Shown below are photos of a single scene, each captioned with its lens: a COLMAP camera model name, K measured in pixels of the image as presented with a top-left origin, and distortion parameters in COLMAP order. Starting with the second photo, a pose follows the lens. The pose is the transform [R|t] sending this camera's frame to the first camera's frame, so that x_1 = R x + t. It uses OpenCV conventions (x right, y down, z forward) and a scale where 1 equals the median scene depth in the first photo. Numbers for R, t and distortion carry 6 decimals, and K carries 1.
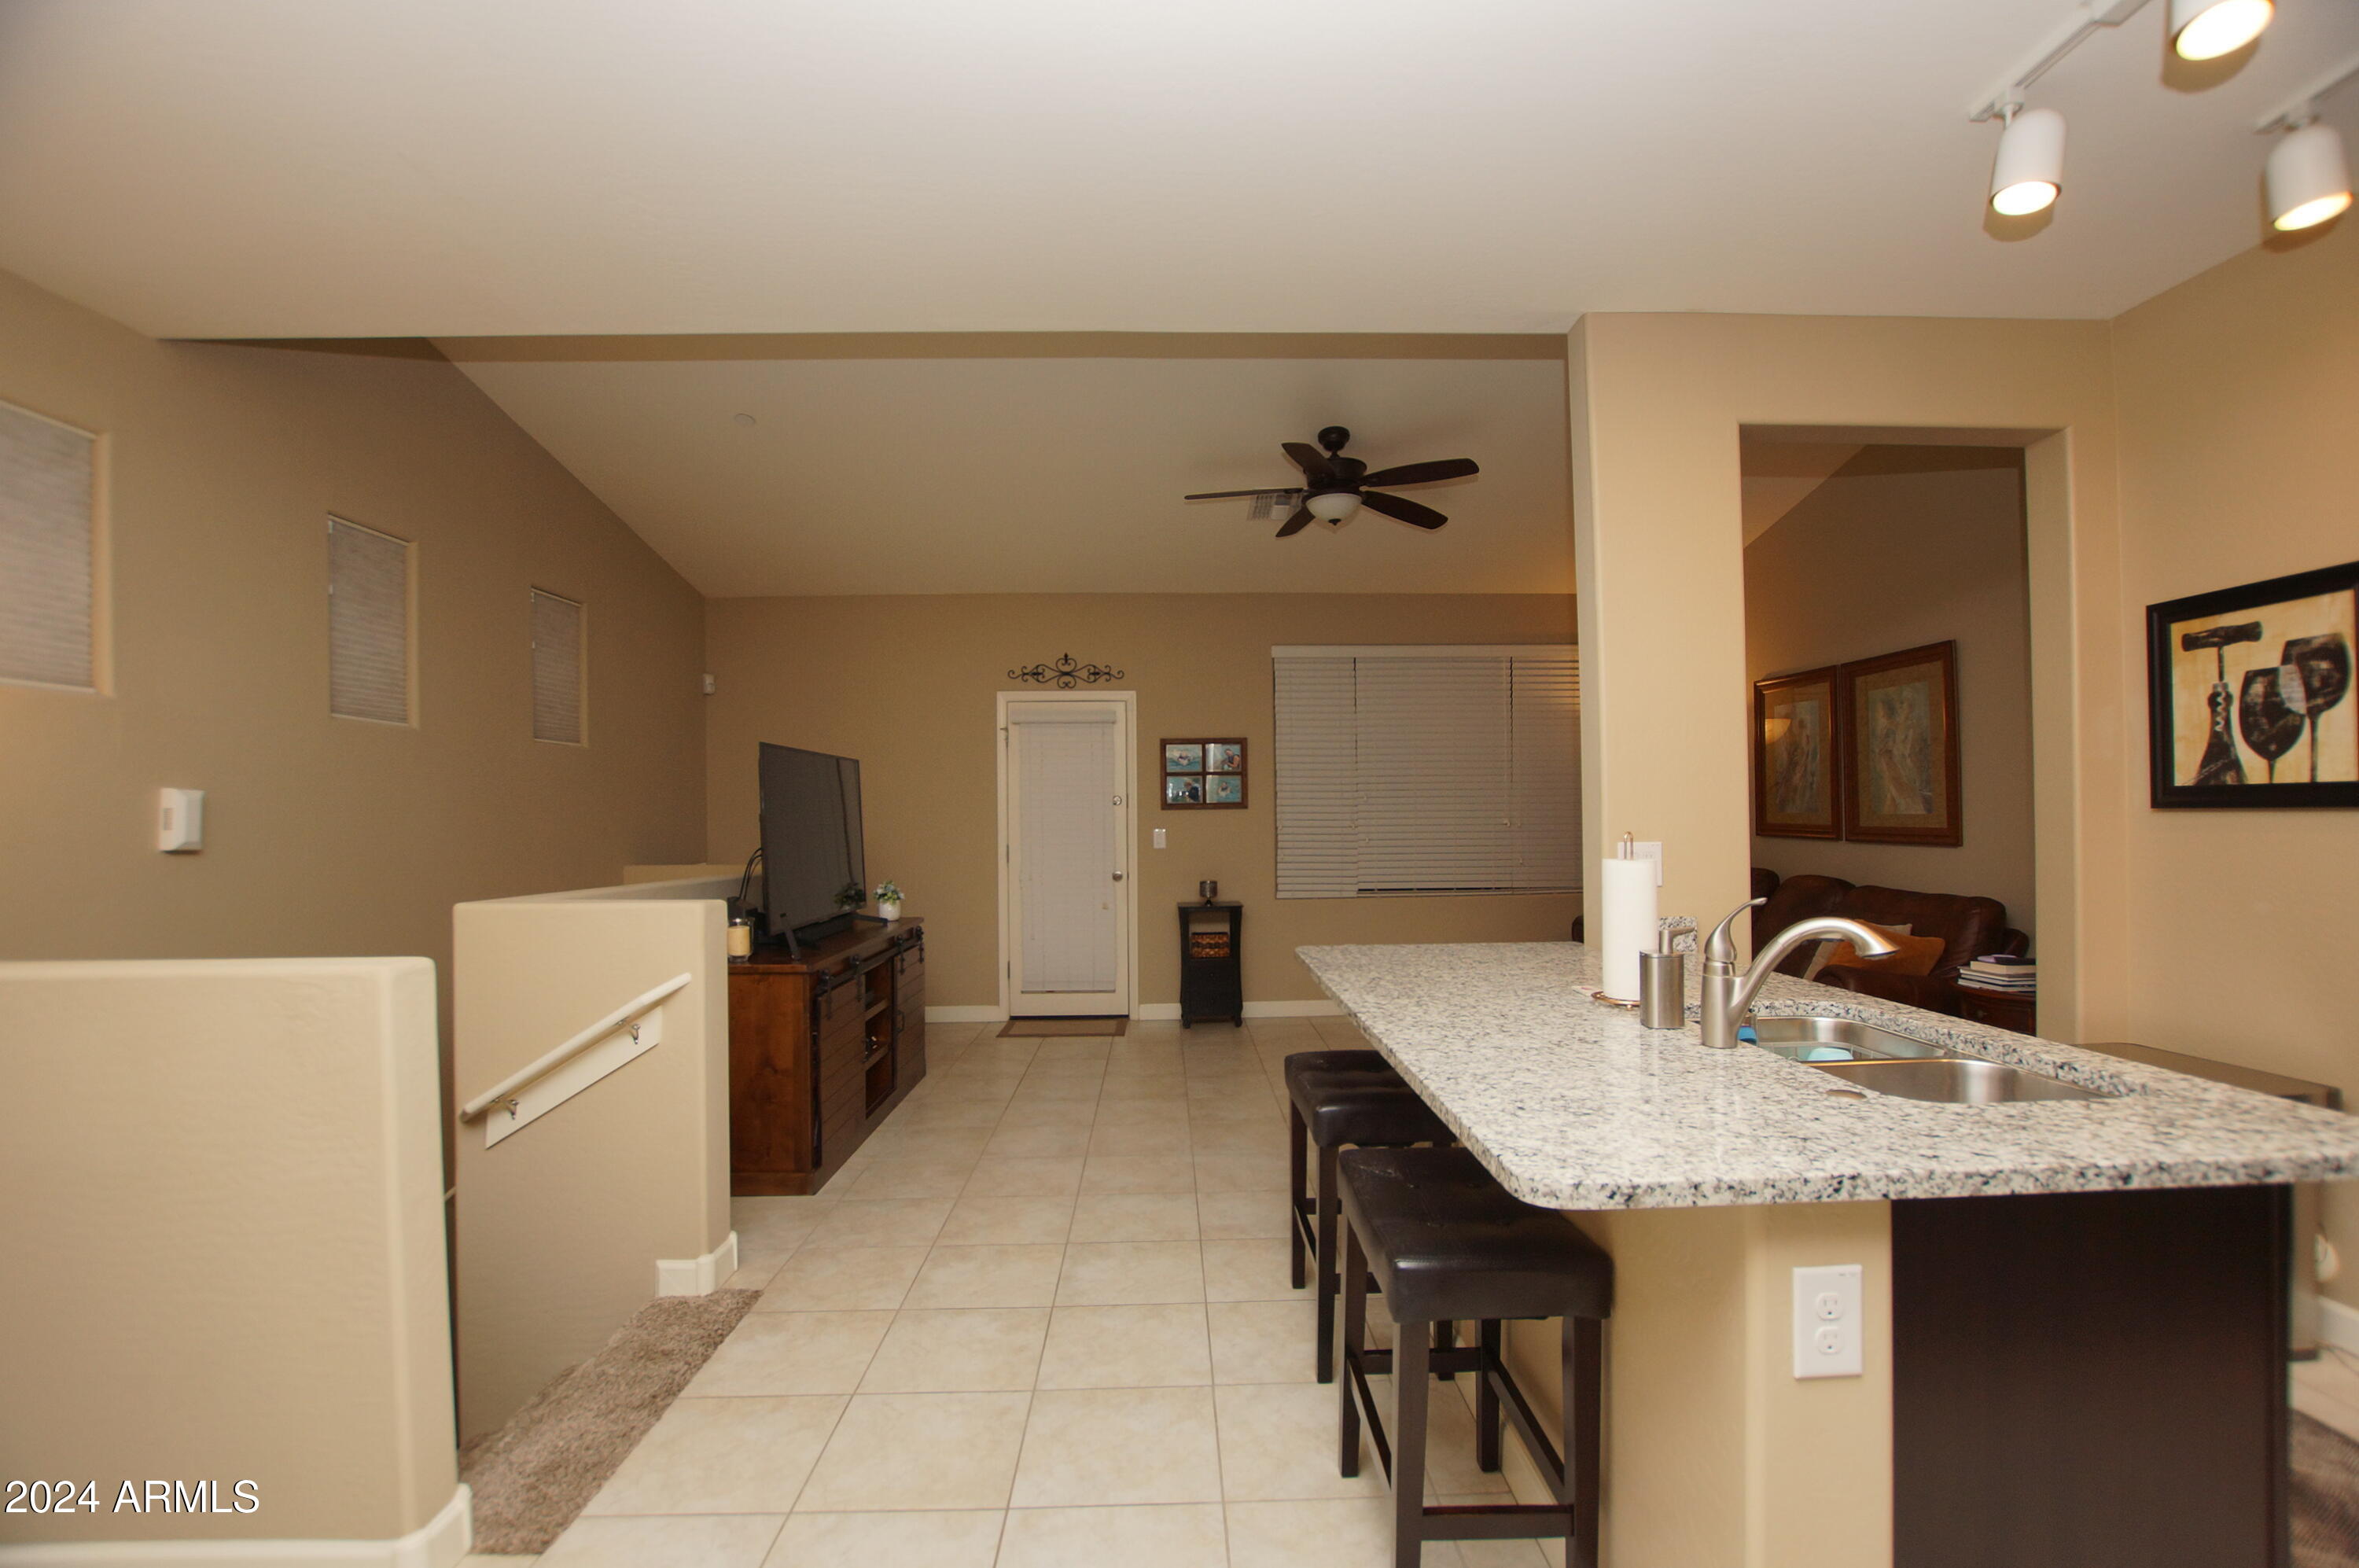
lens RADIAL K [[1038.3, 0, 1201.1], [0, 1038.3, 809.1], [0, 0, 1]] dist [-0.030196, 0.004533]
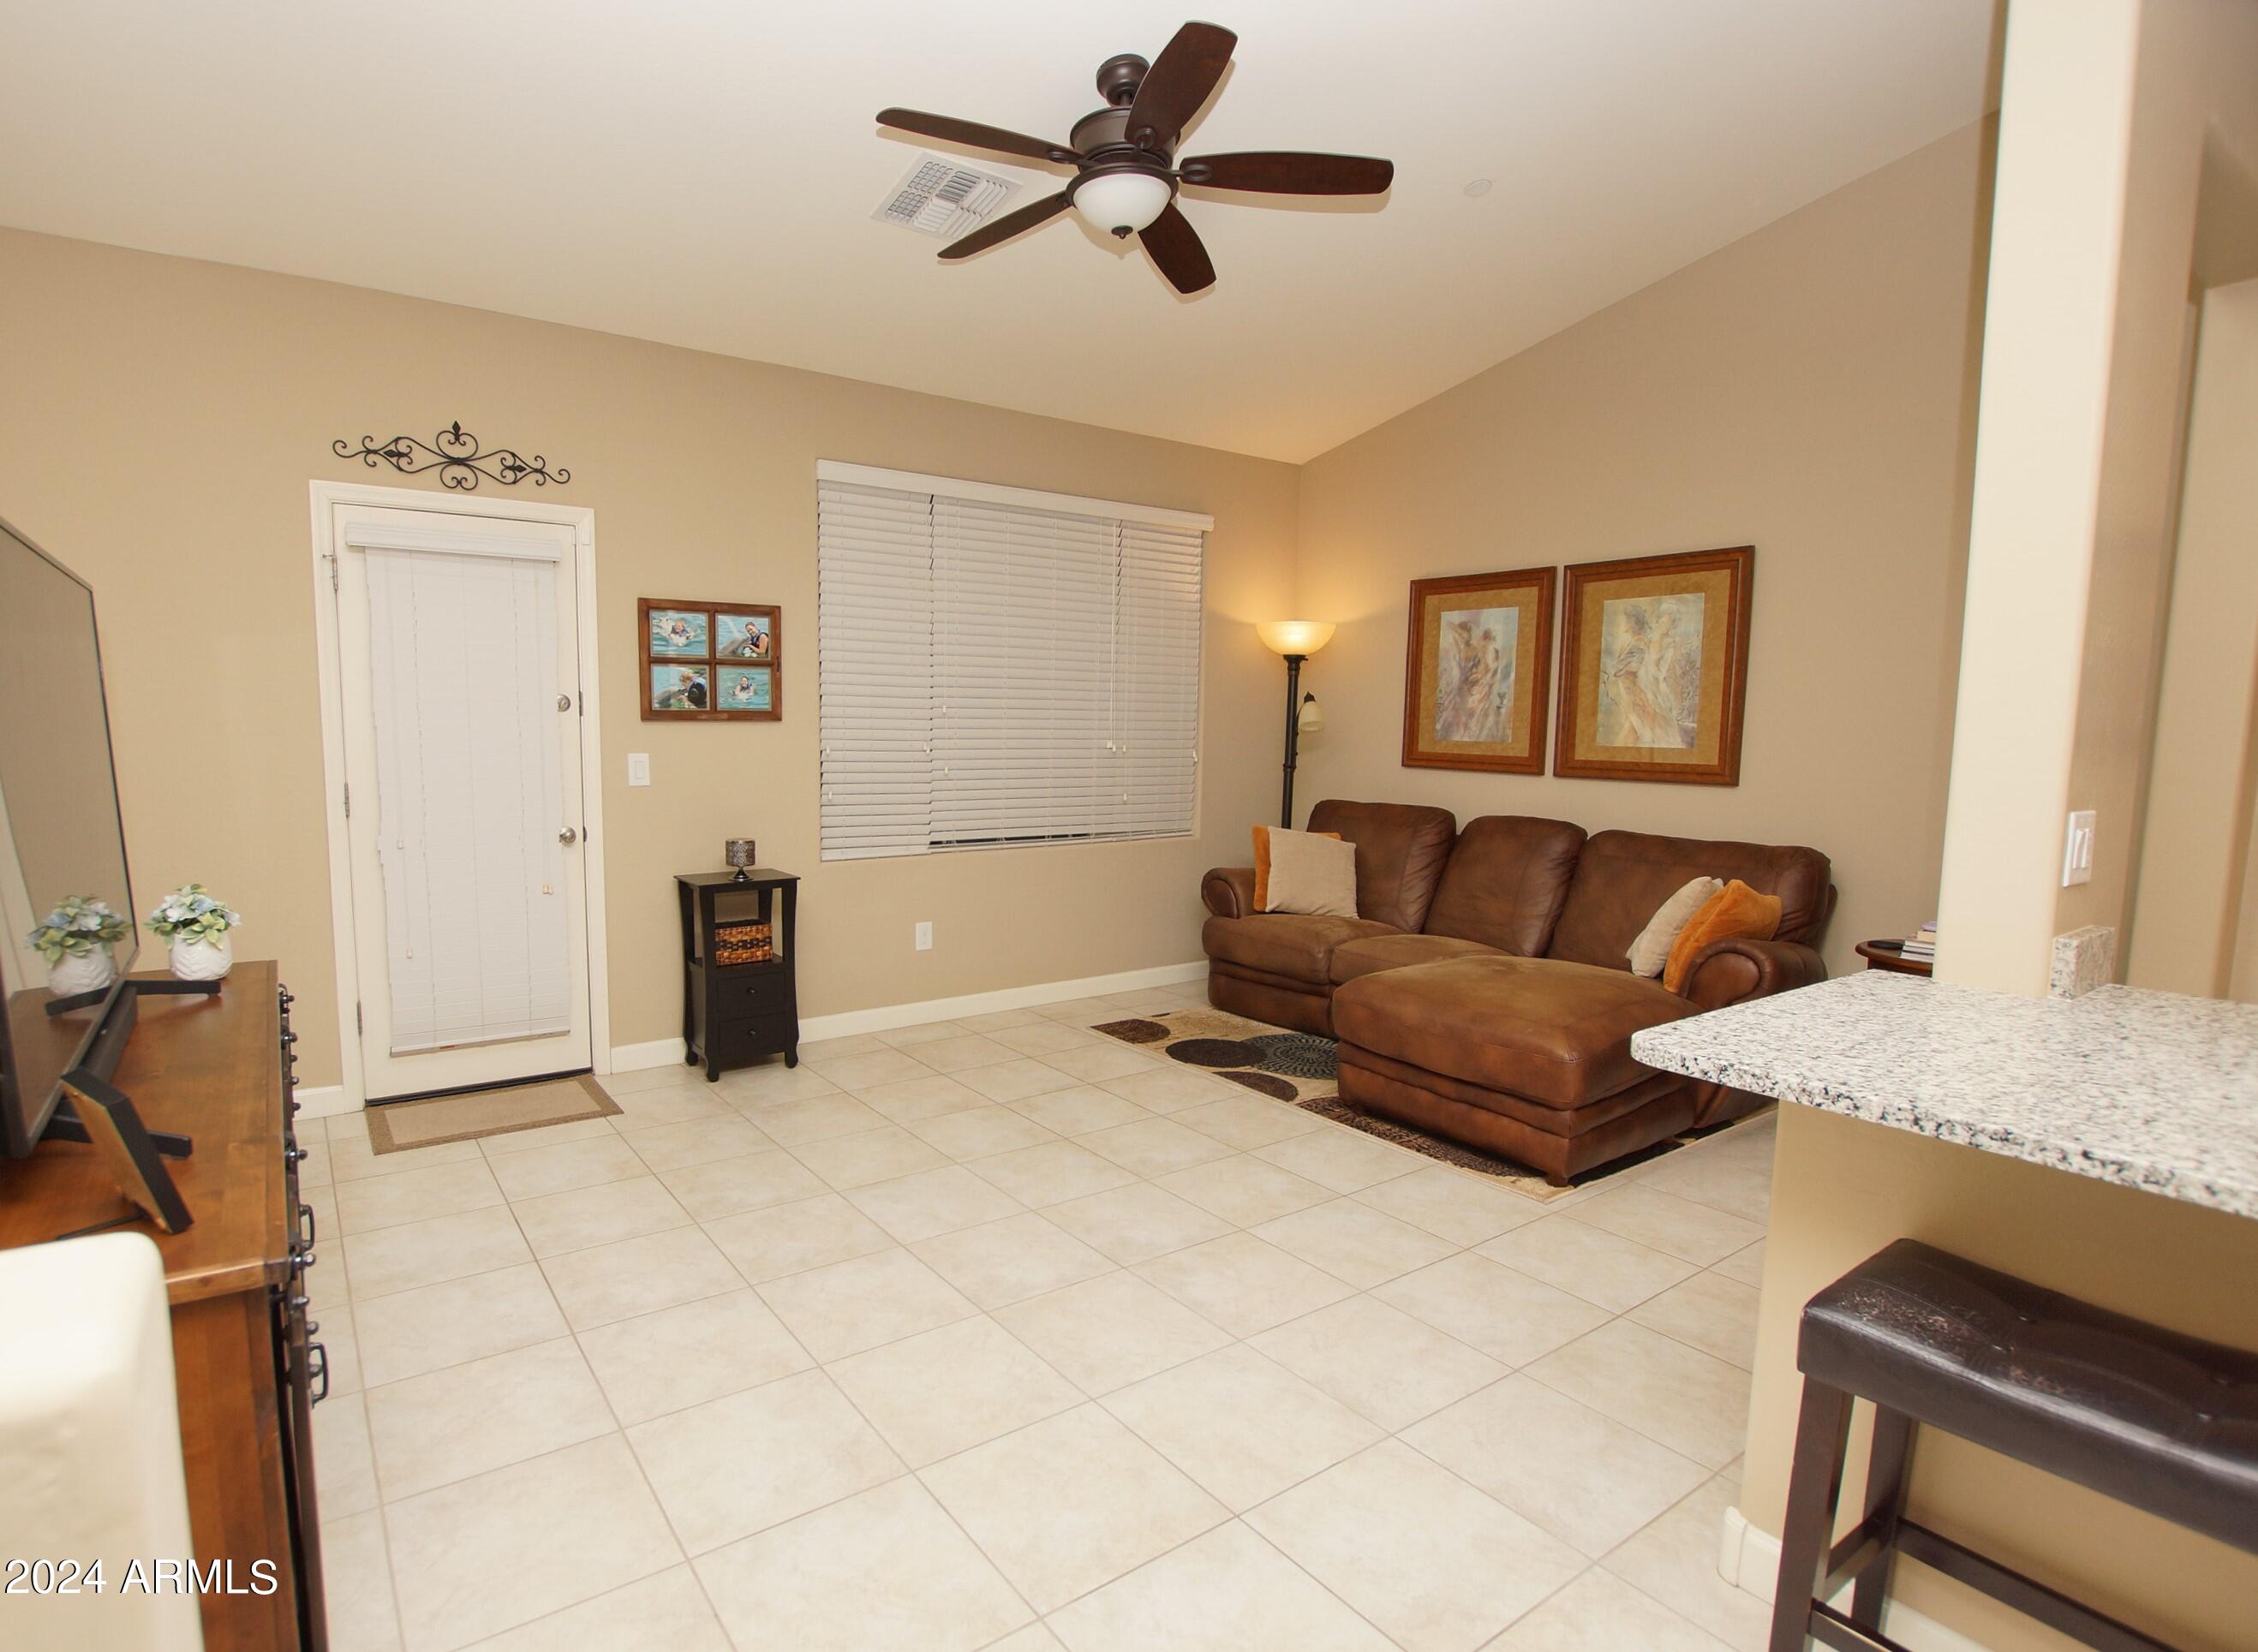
lens RADIAL K [[1136.0, 0, 1024.3], [0, 1136.0, 855.1], [0, 0, 1]] dist [-0.031331, -0.000747]
pose [[0.850811, -0.042733, 0.523731, -0.482768], [-0.021013, 0.993124, 0.115167, -0.005086], [-0.525051, -0.108990, 0.844063, 0.845596]]
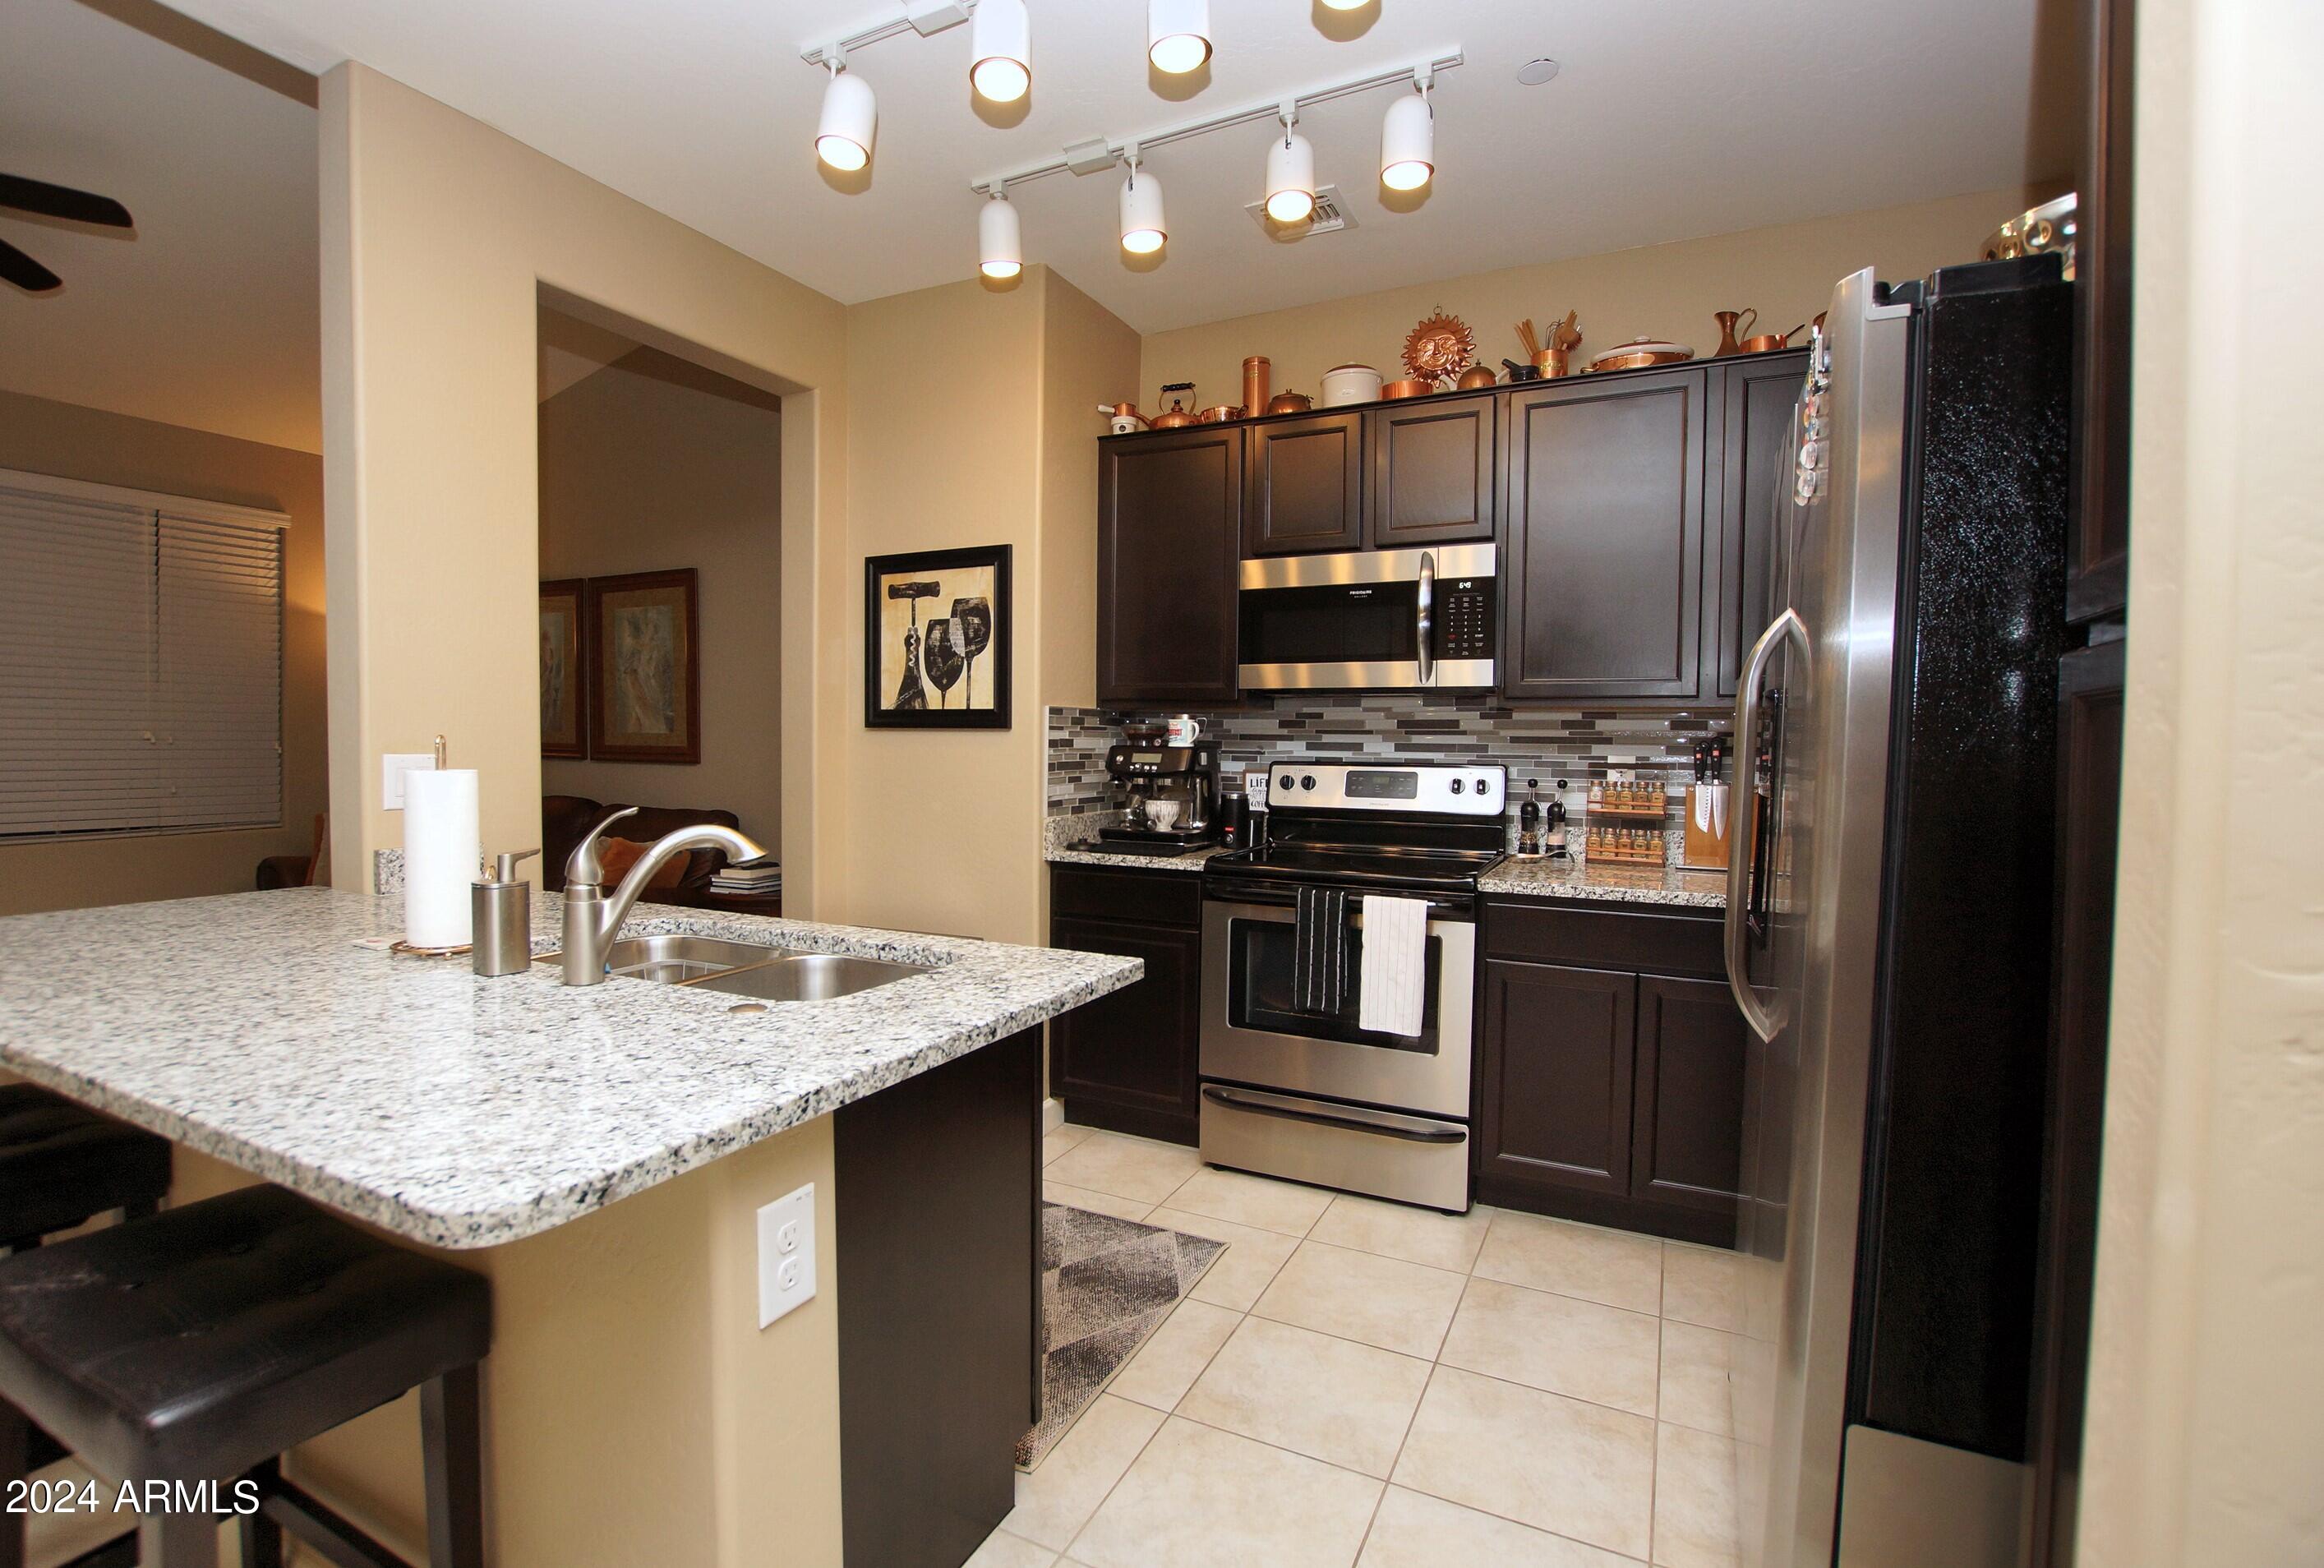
lens RADIAL K [[1088.8, 0, 1095.6], [0, 1088.8, 774.5], [0, 0, 1]] dist [-0.030341, 0.003297]
pose [[0.506006, -0.012153, 0.862444, -0.035197], [-0.019897, 0.999470, 0.025758, 0.017079], [-0.862300, -0.030193, 0.505496, 0.123629]]
